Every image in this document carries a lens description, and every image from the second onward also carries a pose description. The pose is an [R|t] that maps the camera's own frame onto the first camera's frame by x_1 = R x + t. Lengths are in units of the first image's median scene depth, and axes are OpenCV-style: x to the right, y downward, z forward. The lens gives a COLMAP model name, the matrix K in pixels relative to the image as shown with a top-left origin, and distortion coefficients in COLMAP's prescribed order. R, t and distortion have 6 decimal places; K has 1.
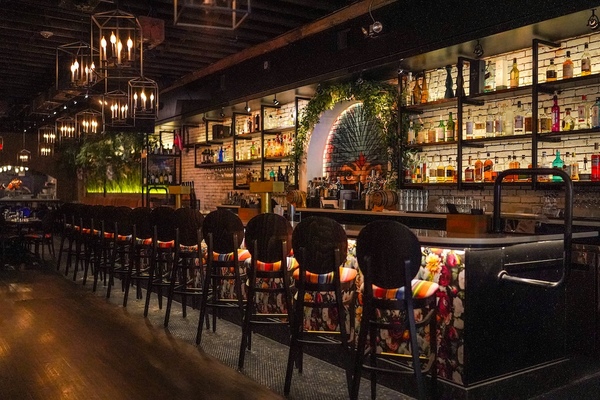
lens RADIAL K [[575.1, 0, 300.0], [0, 575.1, 200.0], [0, 0, 1]] dist [-0.051163, -0.003859]
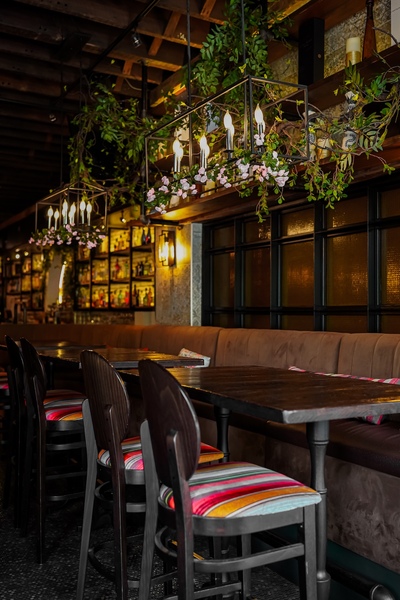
lens RADIAL K [[575.1, 0, 200.0], [0, 575.1, 300.0], [0, 0, 1]] dist [-0.051163, -0.003859]
pose [[0.998441, -0.019737, -0.052218, 0.602433], [0.018373, 0.999481, -0.026465, -0.000852], [0.052713, 0.025464, 0.998285, -0.574928]]
